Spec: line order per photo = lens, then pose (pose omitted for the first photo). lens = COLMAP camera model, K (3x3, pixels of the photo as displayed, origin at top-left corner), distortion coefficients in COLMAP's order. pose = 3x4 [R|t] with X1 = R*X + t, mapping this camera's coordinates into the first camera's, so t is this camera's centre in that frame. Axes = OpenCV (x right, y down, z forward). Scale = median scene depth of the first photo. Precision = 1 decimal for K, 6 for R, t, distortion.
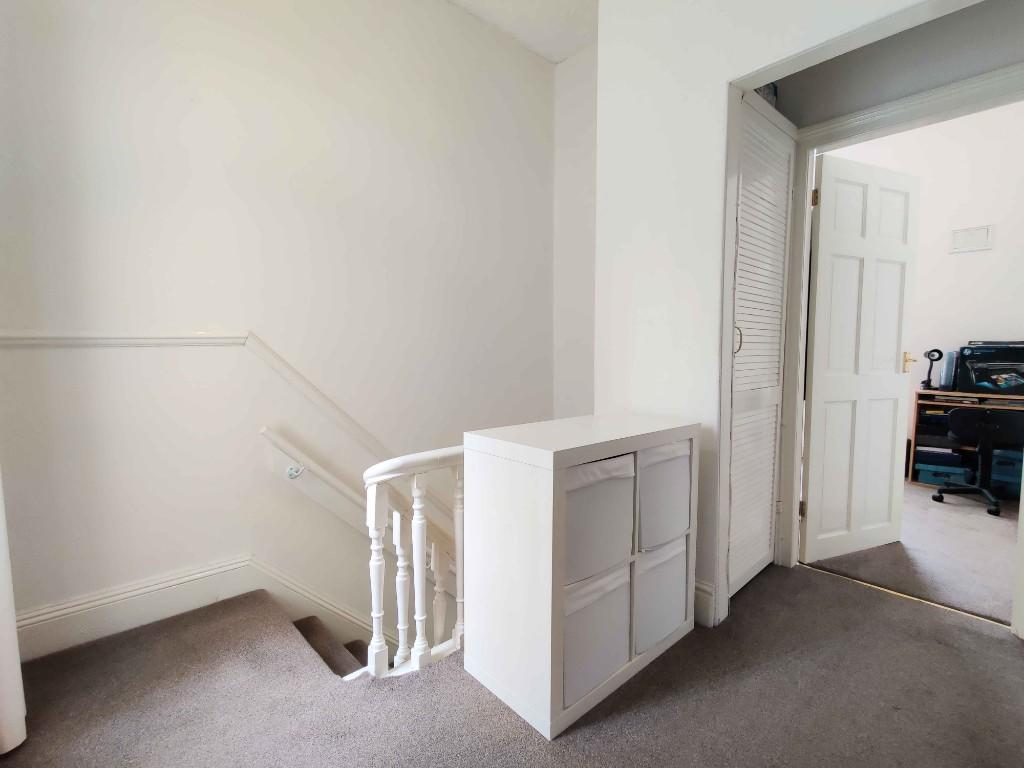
lens RADIAL K [[475.9, 0, 512.0], [0, 475.9, 384.0], [0, 0, 1]] dist [0.021116, -0.015281]
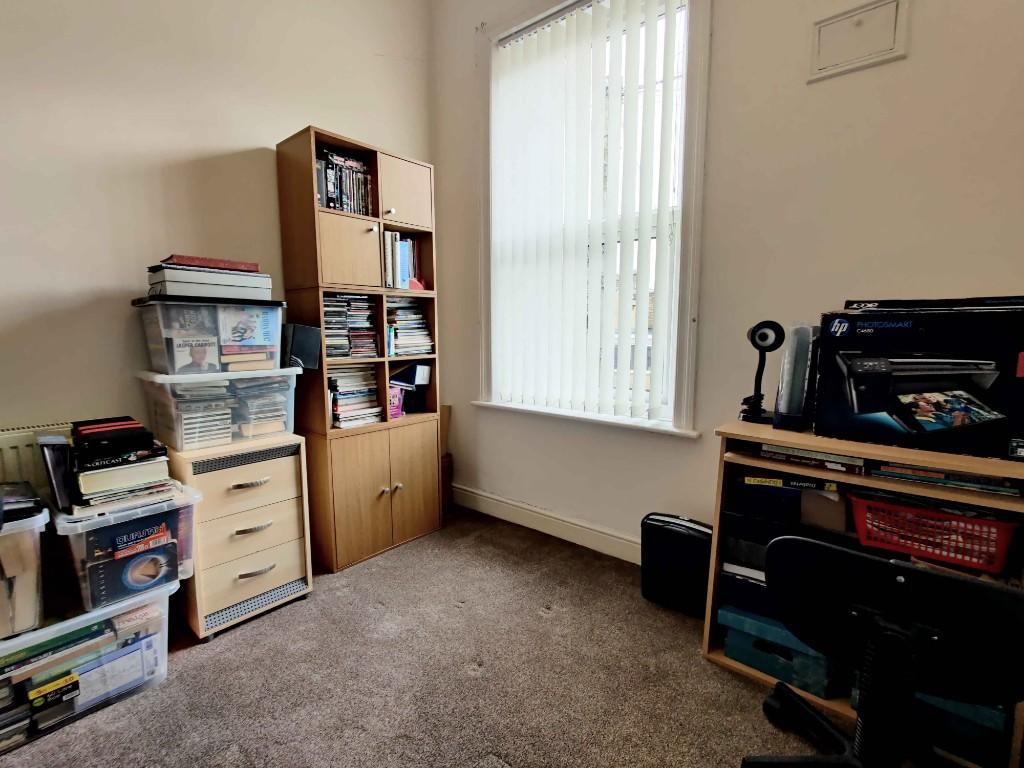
lens RADIAL K [[475.9, 0, 512.0], [0, 475.9, 384.0], [0, 0, 1]] dist [0.021116, -0.015281]
pose [[0.990827, -0.019541, 0.133717, 0.651961], [0.013387, 0.998816, 0.046769, -0.044084], [-0.134472, -0.044550, 0.989915, 0.668656]]
